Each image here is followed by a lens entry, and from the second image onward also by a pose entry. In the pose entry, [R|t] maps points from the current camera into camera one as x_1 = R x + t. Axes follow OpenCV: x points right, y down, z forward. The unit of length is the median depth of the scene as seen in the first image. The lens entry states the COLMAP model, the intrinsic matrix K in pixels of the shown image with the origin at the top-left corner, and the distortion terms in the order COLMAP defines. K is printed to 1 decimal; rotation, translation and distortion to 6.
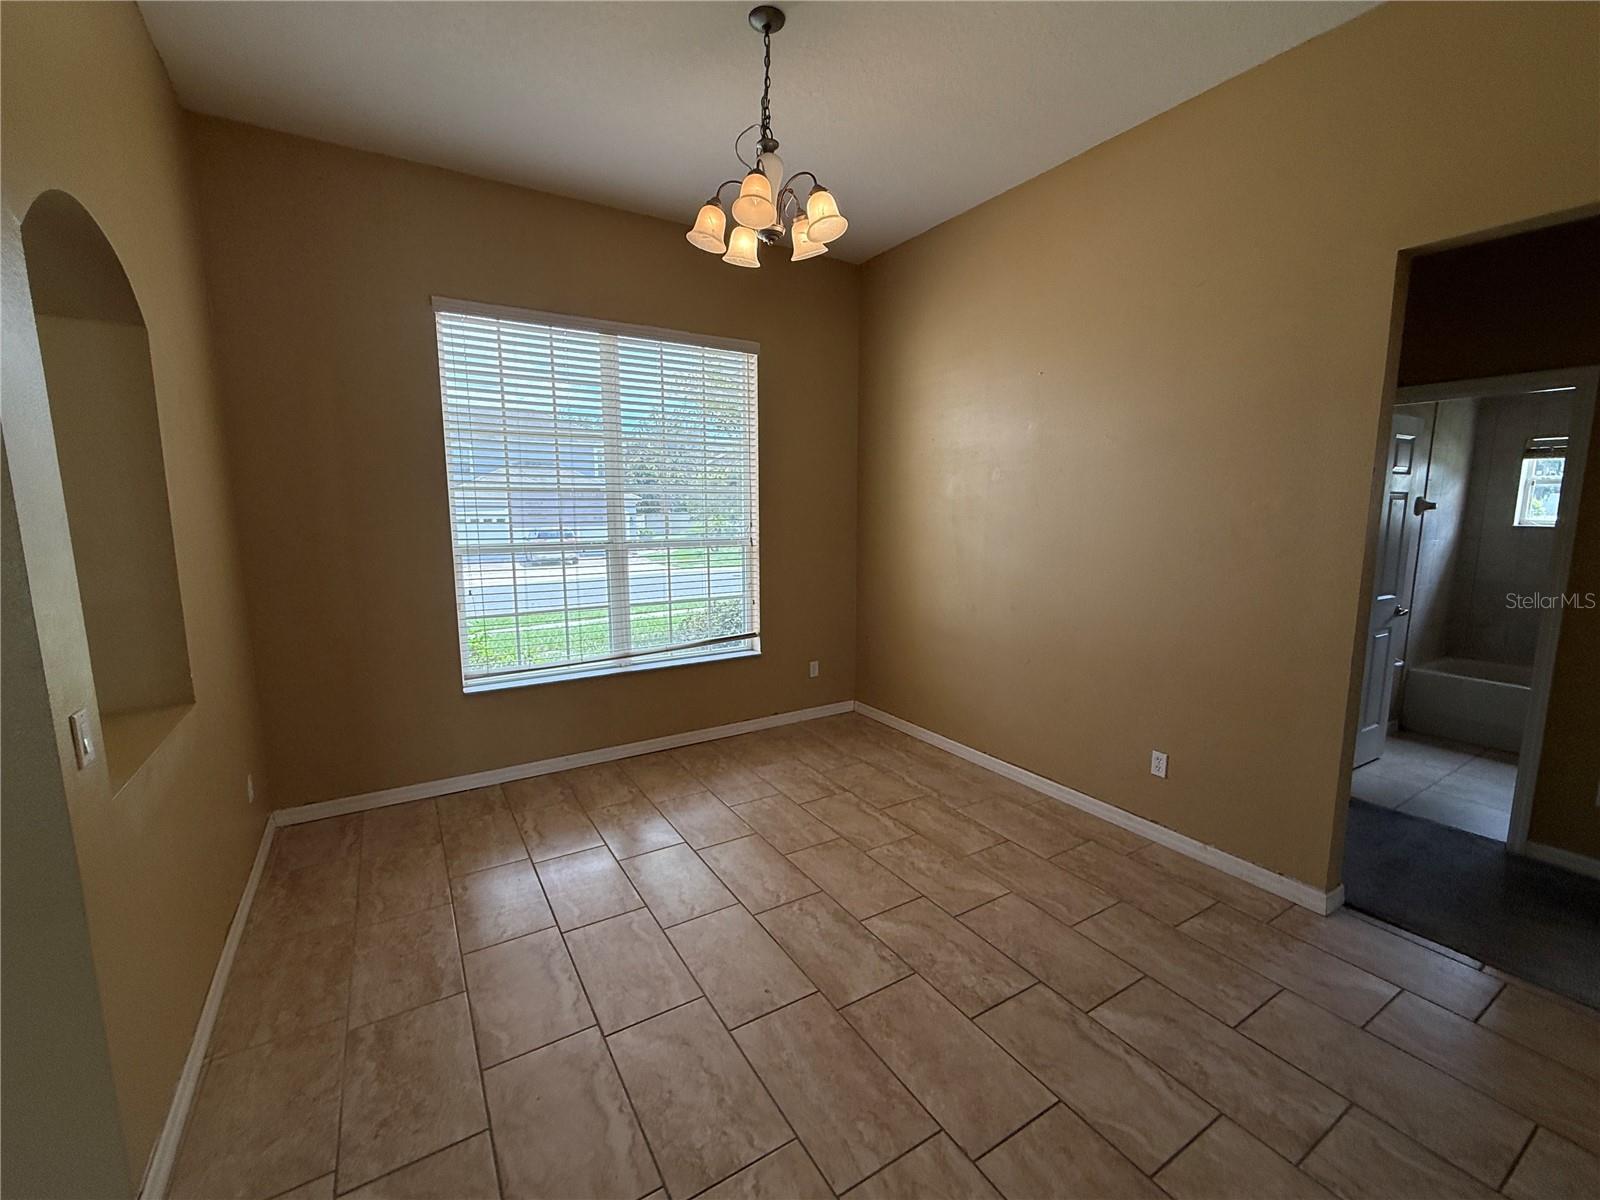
lens RADIAL K [[639.4, 0, 797.4], [0, 639.4, 602.9], [0, 0, 1]] dist [0.004379, -0.000707]
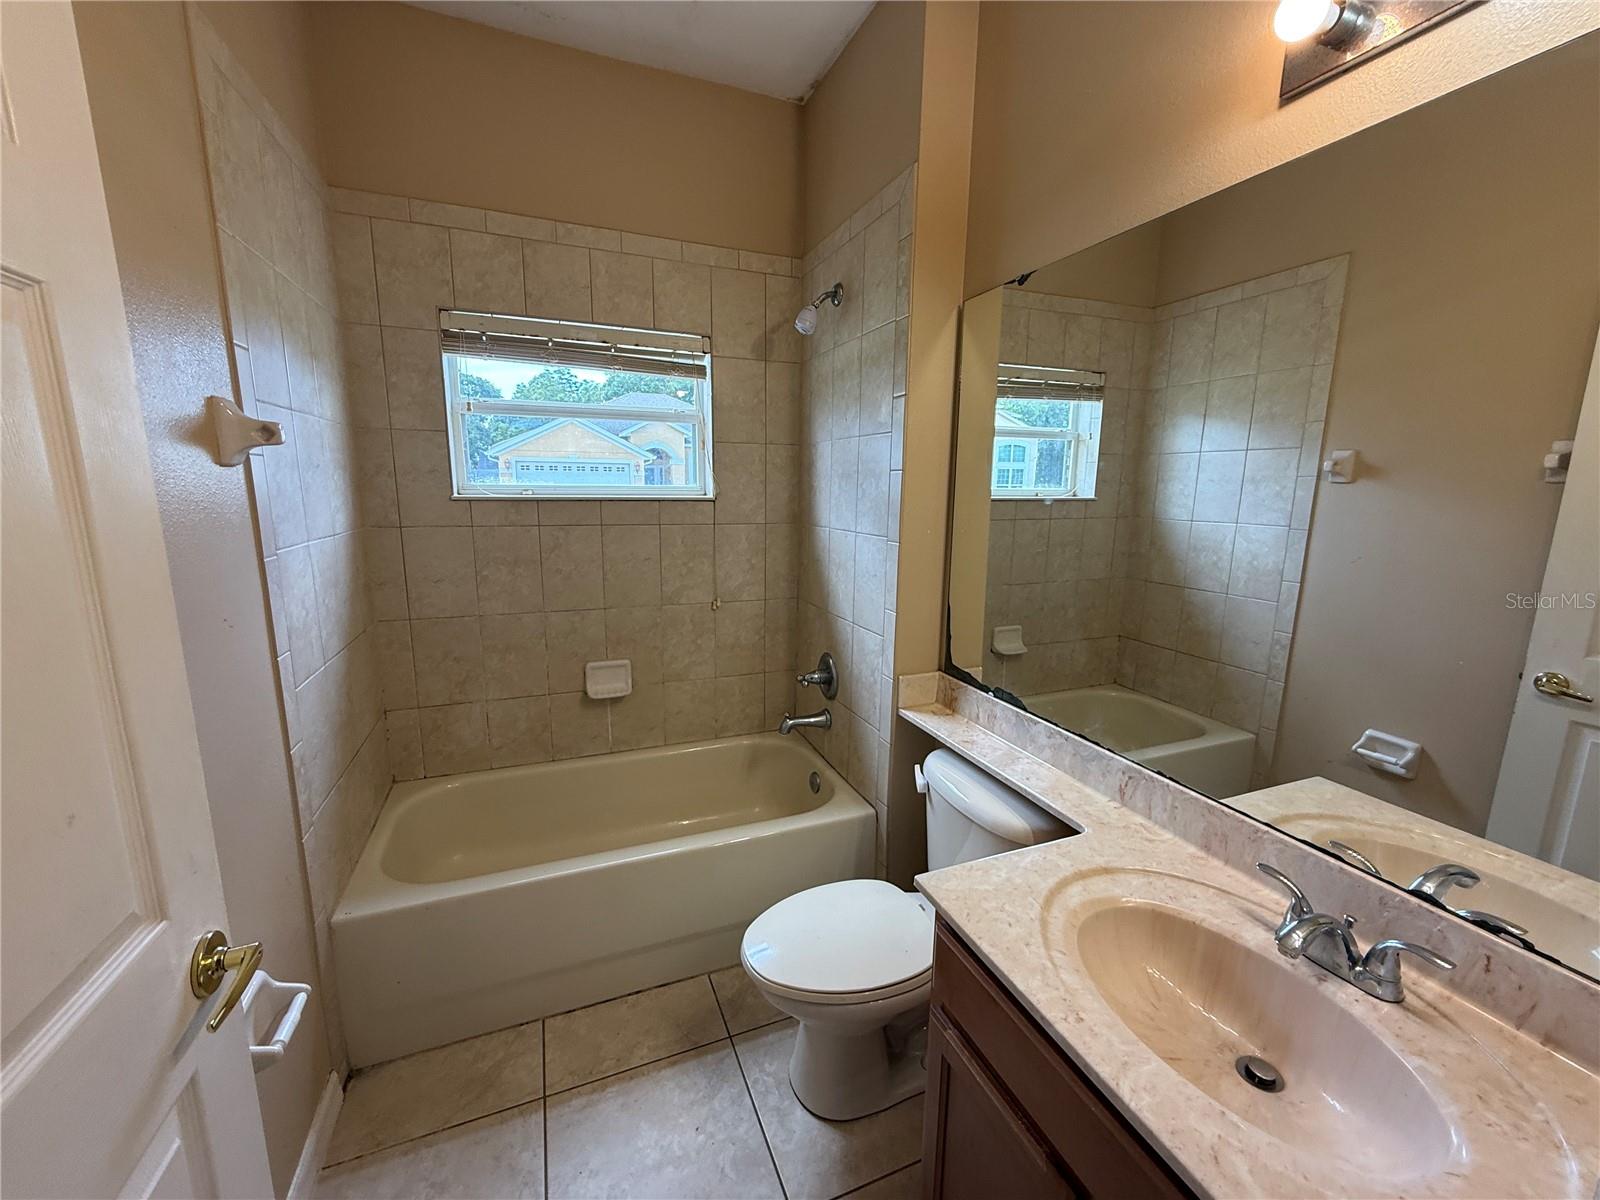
lens RADIAL K [[639.4, 0, 797.4], [0, 639.4, 602.9], [0, 0, 1]] dist [0.004379, -0.000707]
pose [[0.151609, -0.171182, 0.973505, 0.723329], [0.126108, 0.980191, 0.152718, -0.089505], [-0.980363, 0.099613, 0.170193, 0.717235]]
